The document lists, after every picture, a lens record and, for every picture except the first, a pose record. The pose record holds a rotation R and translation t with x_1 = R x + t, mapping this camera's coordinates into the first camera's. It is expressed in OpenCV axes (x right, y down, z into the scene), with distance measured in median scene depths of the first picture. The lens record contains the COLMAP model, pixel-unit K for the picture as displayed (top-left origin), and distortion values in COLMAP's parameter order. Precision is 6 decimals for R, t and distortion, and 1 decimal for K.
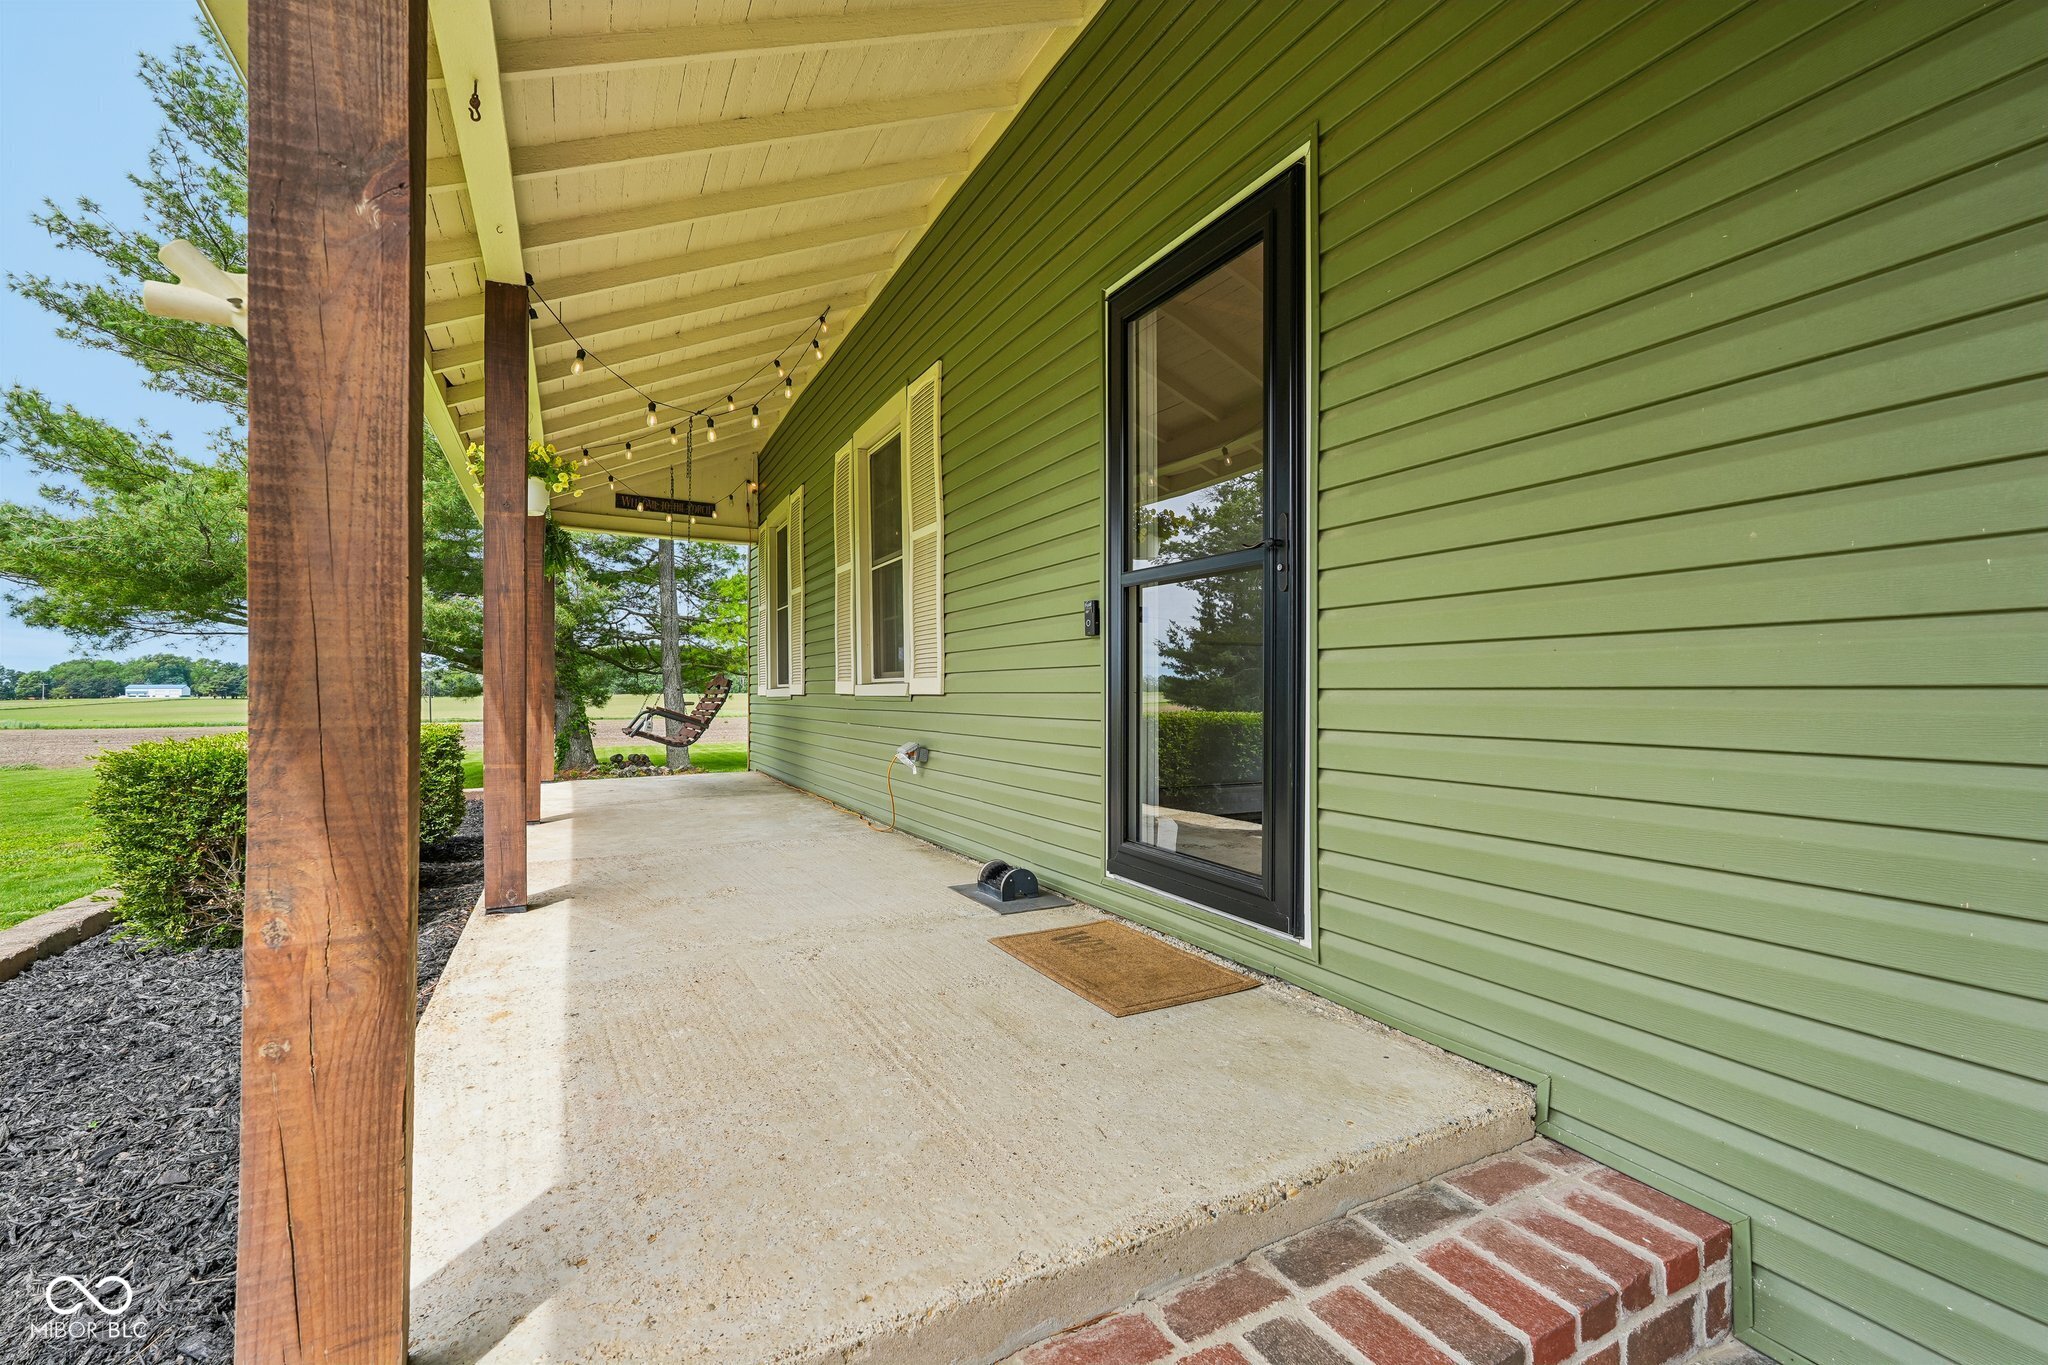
lens RADIAL K [[887.2, 0, 1025.9], [0, 887.2, 679.8], [0, 0, 1]] dist [-0.009885, 0.001898]
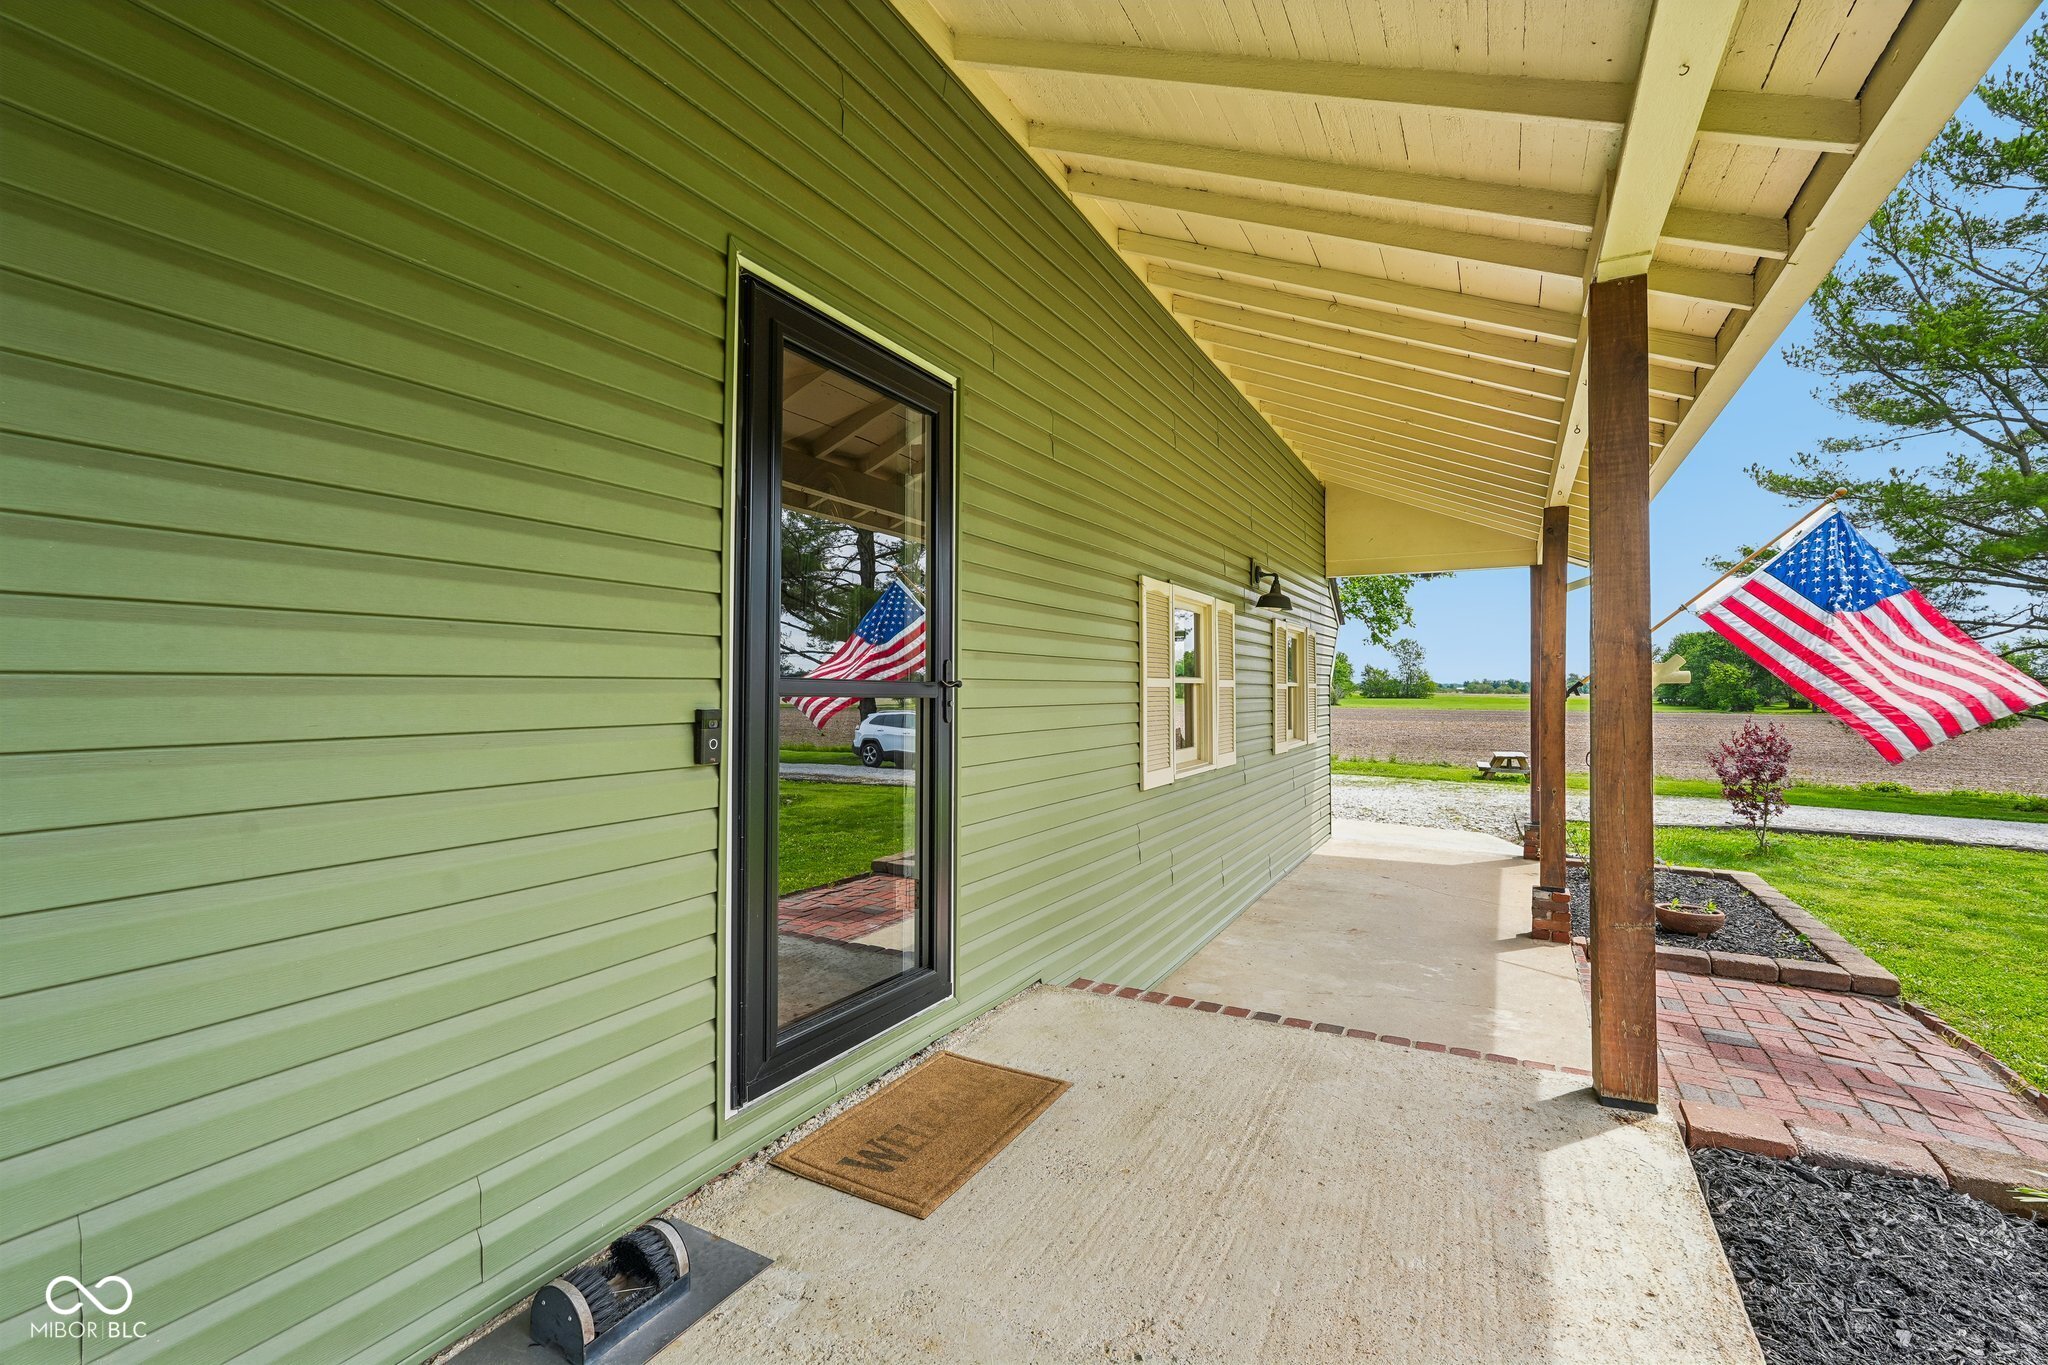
lens RADIAL K [[887.2, 0, 1012.2], [0, 887.2, 692.9], [0, 0, 1]] dist [-0.009885, 0.001898]
pose [[-0.557801, 0.002094, 0.829972, -0.518750], [-0.007419, 0.999944, -0.007509, -0.087979], [-0.829942, -0.010346, -0.557754, 1.056416]]
